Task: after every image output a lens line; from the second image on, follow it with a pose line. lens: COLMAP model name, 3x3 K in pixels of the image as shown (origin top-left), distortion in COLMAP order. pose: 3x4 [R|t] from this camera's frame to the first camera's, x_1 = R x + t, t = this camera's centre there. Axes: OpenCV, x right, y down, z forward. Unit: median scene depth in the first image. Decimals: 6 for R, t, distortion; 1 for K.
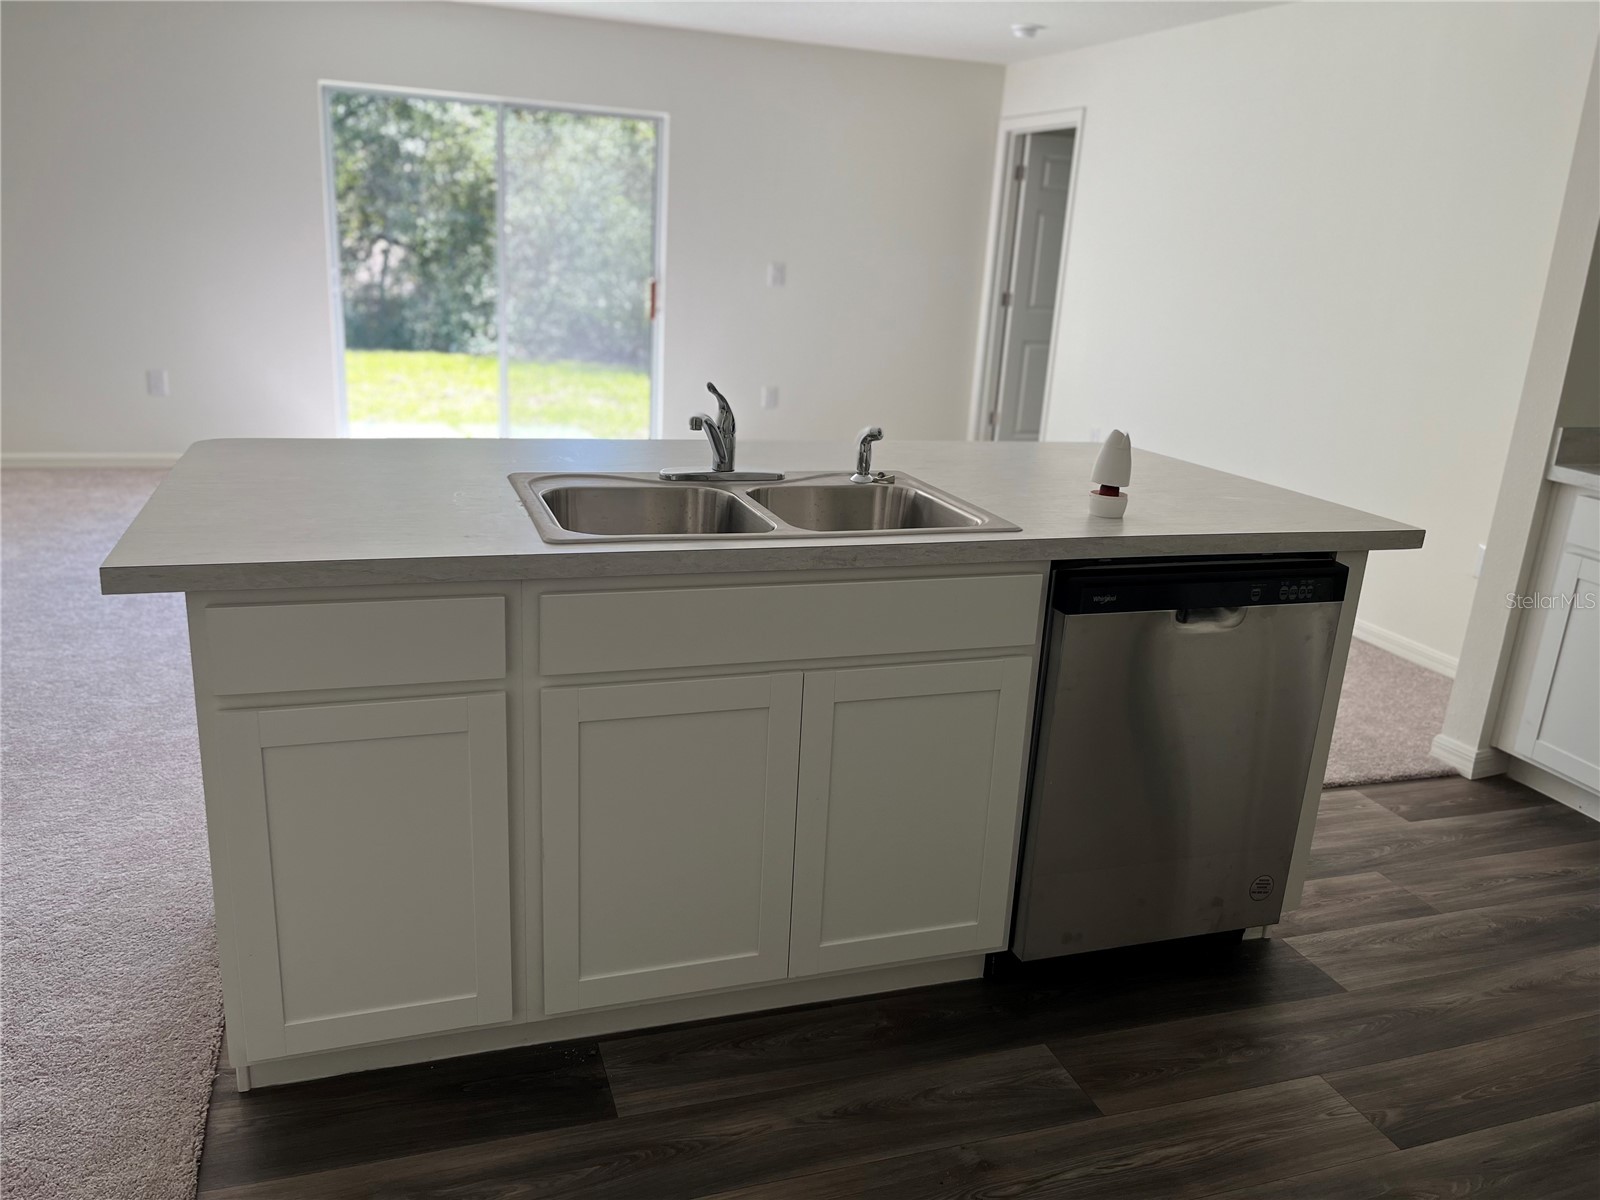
lens RADIAL K [[1214.2, 0, 799.2], [0, 1214.2, 602.6], [0, 0, 1]] dist [0.044989, -0.061685]
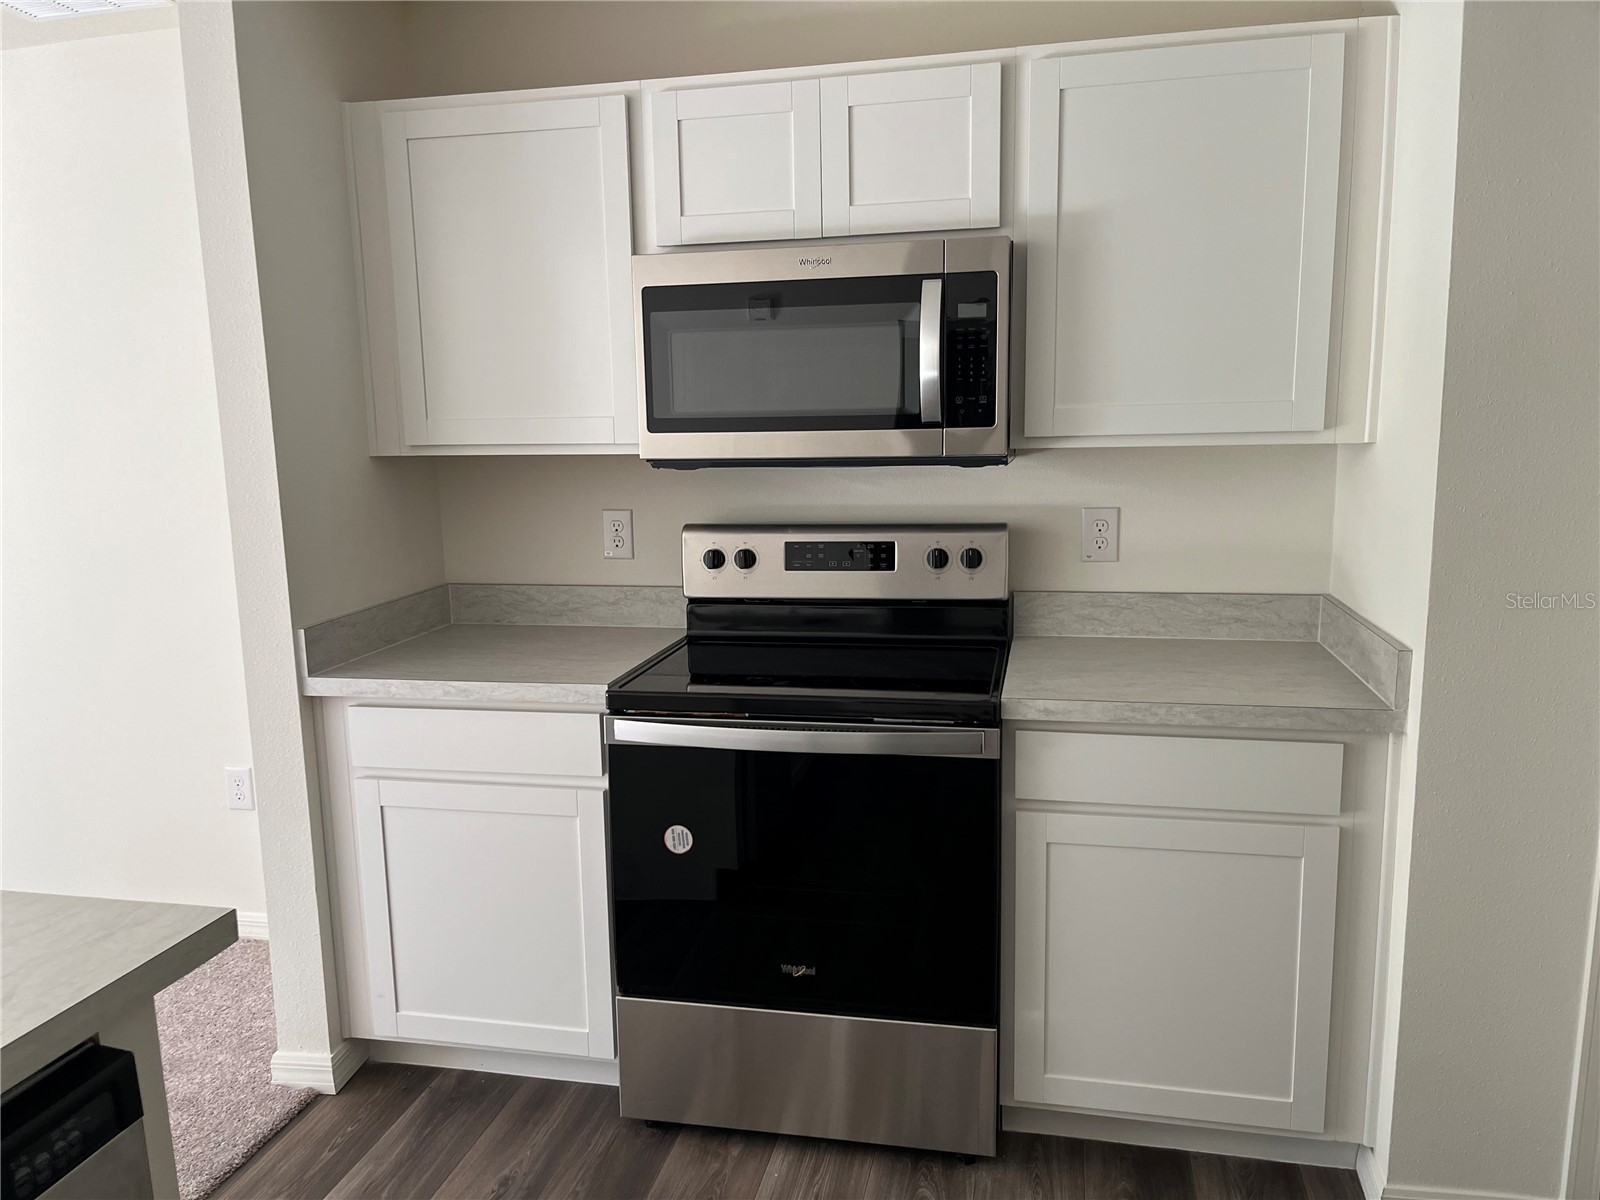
lens RADIAL K [[1214.2, 0, 799.5], [0, 1214.2, 610.0], [0, 0, 1]] dist [0.044989, -0.061685]
pose [[0.512458, -0.213334, 0.831791, 0.136824], [0.299246, 0.952295, 0.059878, -0.101248], [-0.804885, 0.218225, 0.551850, 0.300315]]
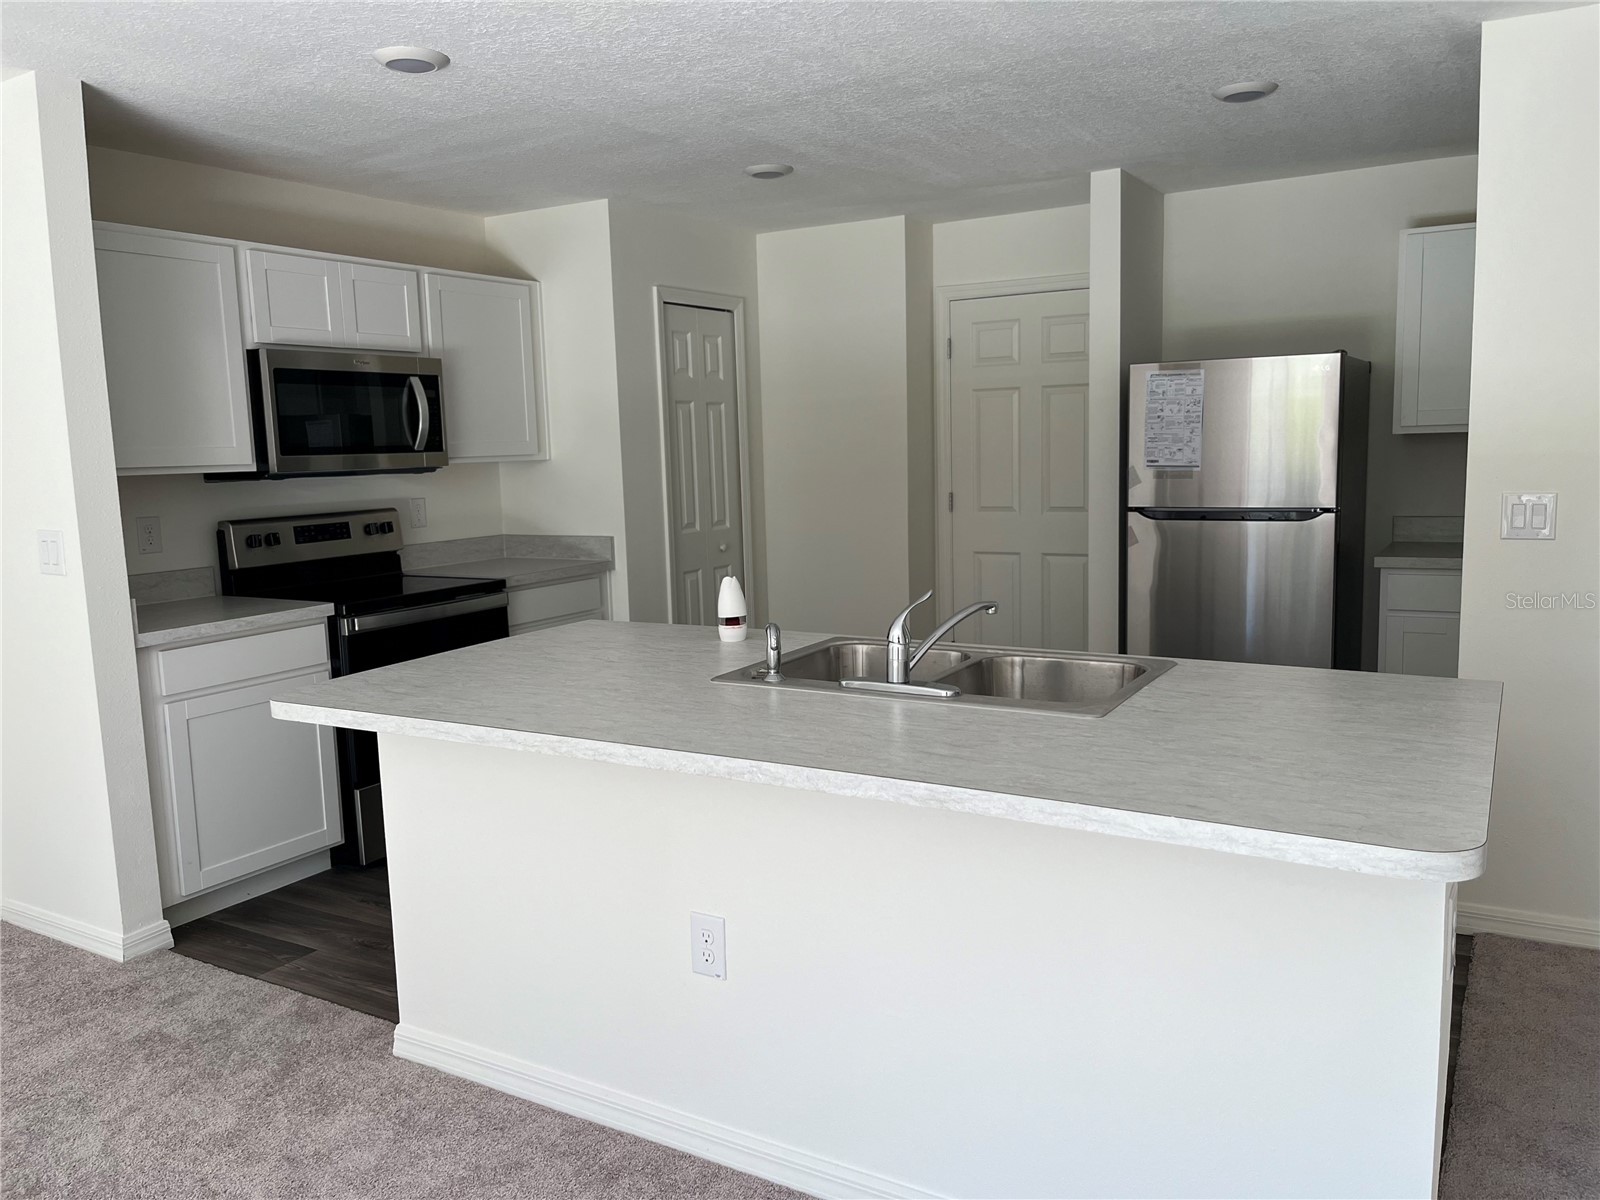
lens RADIAL K [[1214.2, 0, 800.7], [0, 1214.2, 598.6], [0, 0, 1]] dist [0.044989, -0.061685]
pose [[-0.645867, -0.143778, 0.749789, -0.522174], [0.209026, 0.911277, 0.354799, -0.380223], [-0.734278, 0.385878, -0.558511, 1.115289]]
